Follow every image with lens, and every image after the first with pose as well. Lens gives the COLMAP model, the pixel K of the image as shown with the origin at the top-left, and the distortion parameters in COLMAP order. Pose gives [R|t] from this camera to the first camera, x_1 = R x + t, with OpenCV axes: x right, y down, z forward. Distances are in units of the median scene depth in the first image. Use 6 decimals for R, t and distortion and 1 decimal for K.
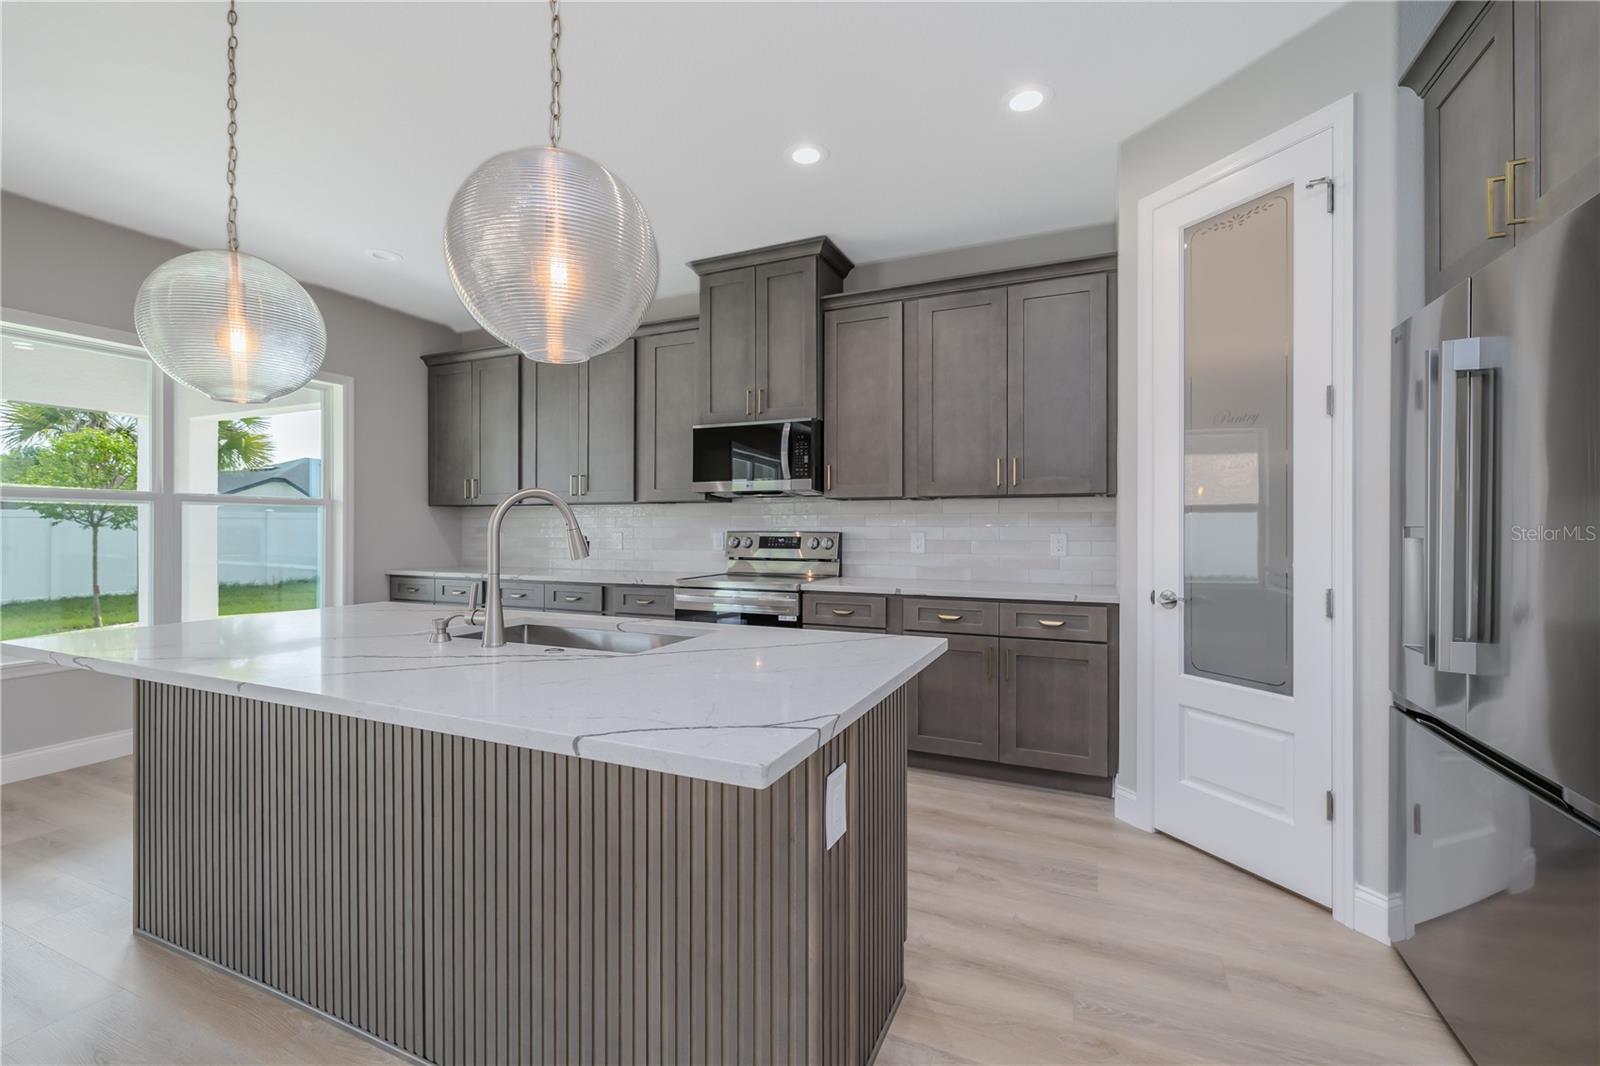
lens RADIAL K [[652.8, 0, 805.6], [0, 652.8, 527.8], [0, 0, 1]] dist [-0.000241, 0.000035]
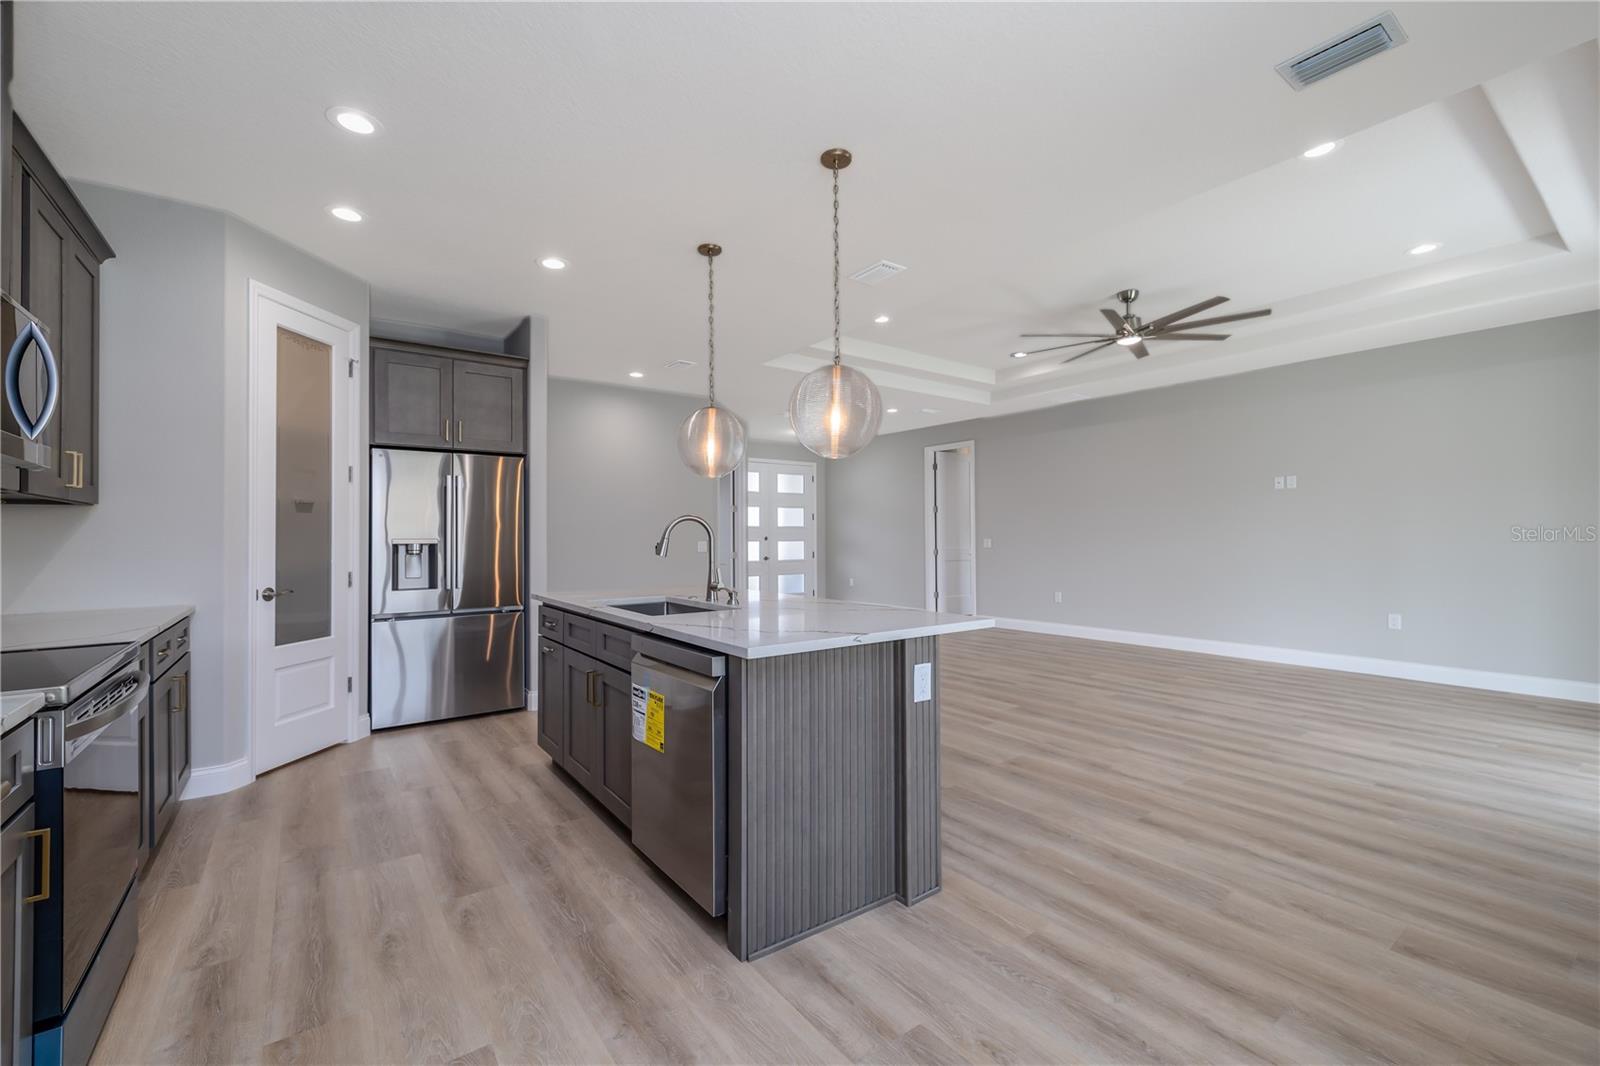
lens RADIAL K [[662.1, 0, 794.7], [0, 662.1, 531.3], [0, 0, 1]] dist [0.000902, 0.000064]
pose [[-0.858074, 0.010909, 0.513409, -0.739167], [0.007815, 0.999936, -0.008186, 0.000773], [-0.513466, -0.003012, -0.858105, 1.119685]]
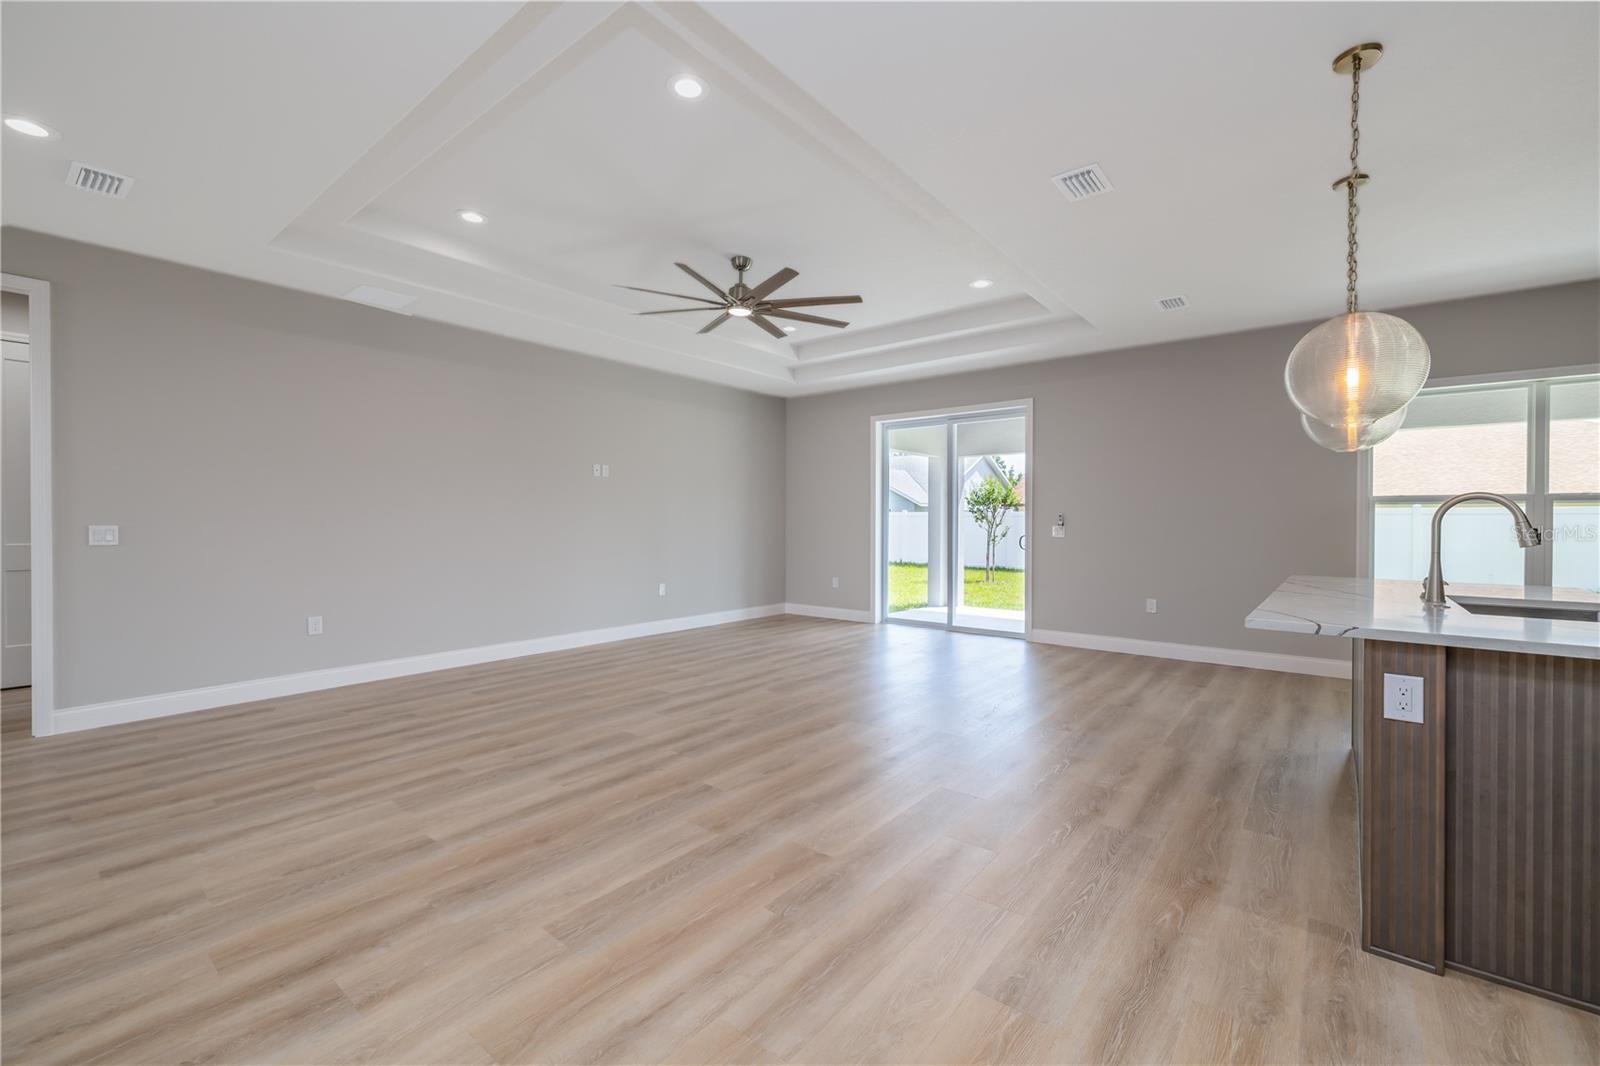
lens RADIAL K [[676.2, 0, 774.4], [0, 676.2, 524.8], [0, 0, 1]] dist [0.000534, 0.000043]
pose [[-0.291617, 0.006232, -0.956515, 0.643040], [-0.004153, 0.999961, 0.007781, 0.000936], [0.956526, 0.006242, -0.291580, -0.005402]]
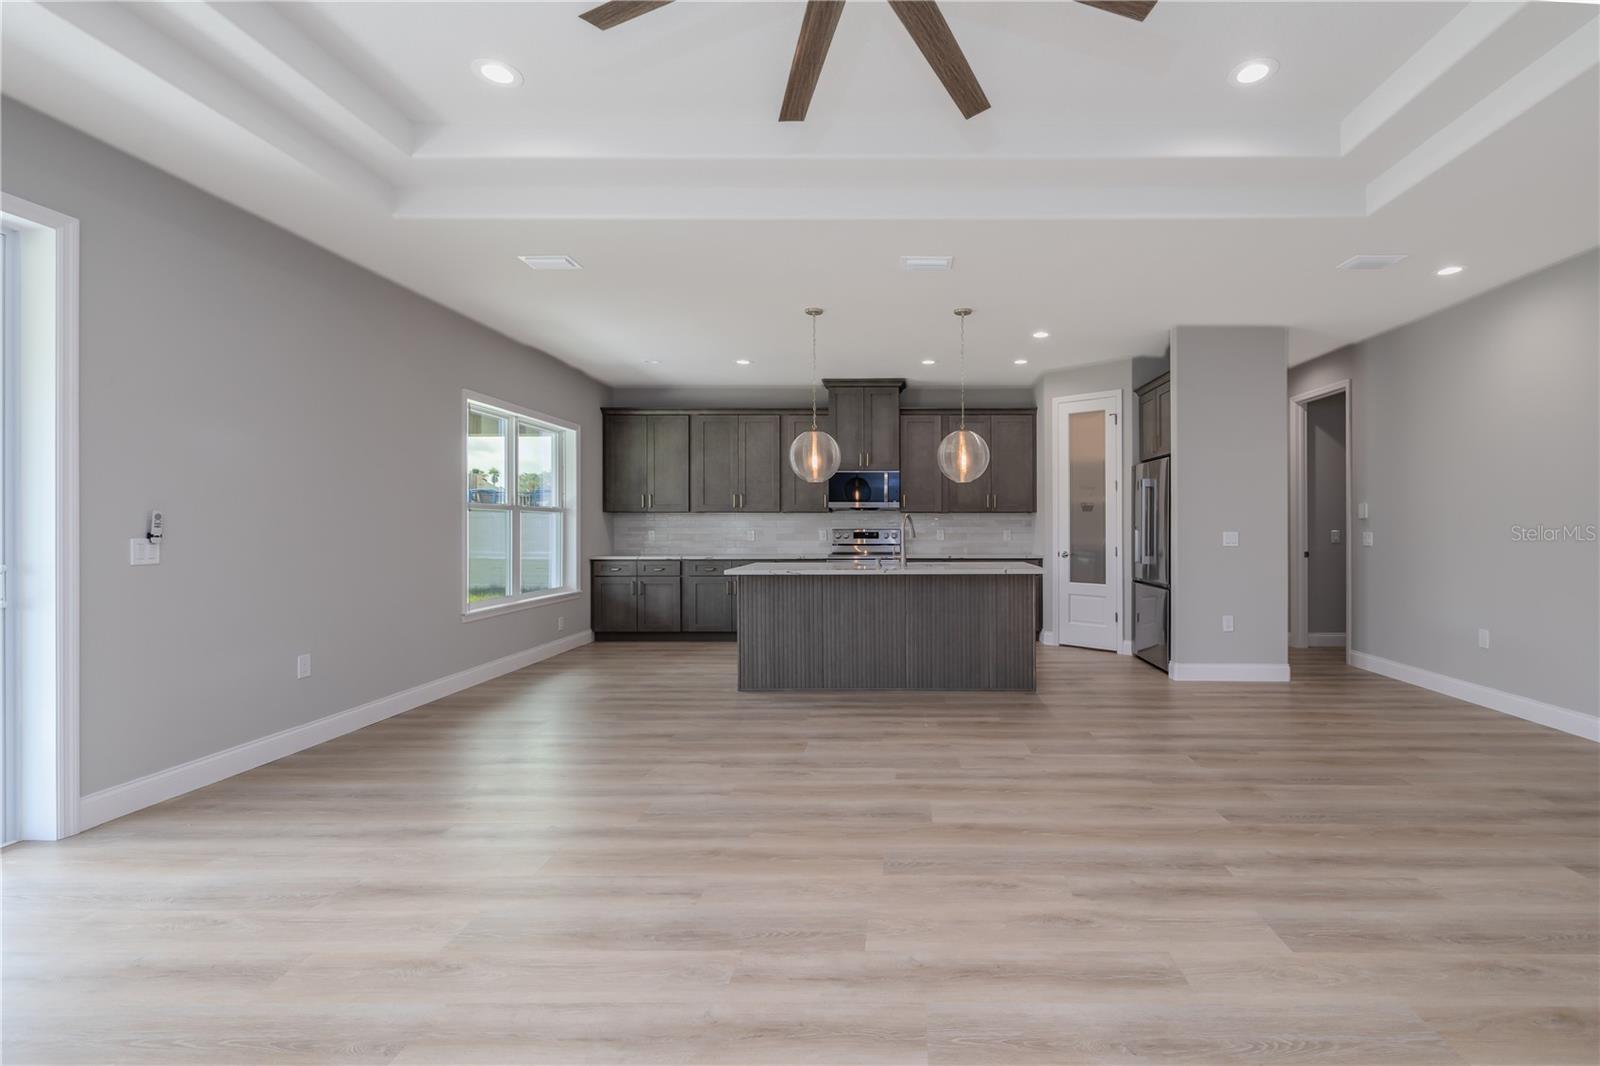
lens RADIAL K [[705.6, 0, 907.6], [0, 705.6, 529.6], [0, 0, 1]] dist [0.000090, 0.000079]
pose [[0.916050, -0.000228, 0.401063, -0.792281], [-0.000671, 0.999998, 0.002100, 0.002451], [-0.401063, -0.002192, 0.916048, -0.918525]]
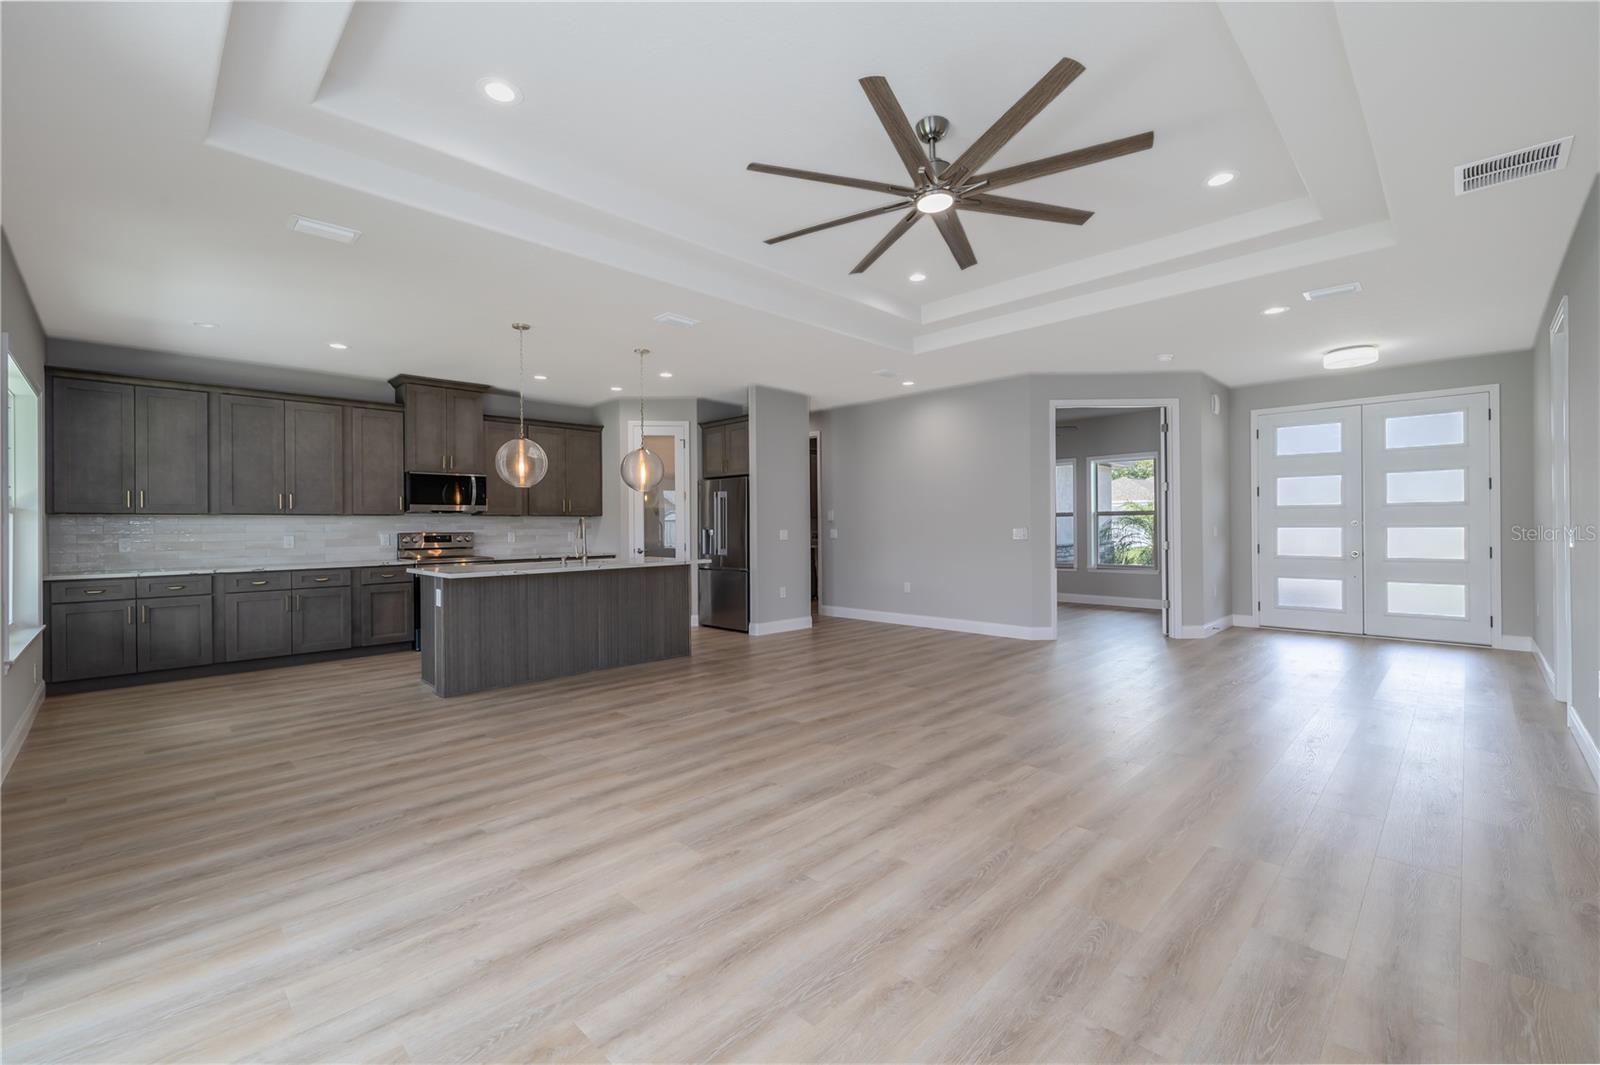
lens RADIAL K [[662.1, 0, 794.7], [0, 662.1, 530.8], [0, 0, 1]] dist [0.000902, 0.000064]
pose [[0.368375, -0.008251, 0.929641, -1.489716], [0.010884, 0.999930, 0.004562, 0.002968], [-0.929614, 0.008437, 0.368439, -0.606722]]
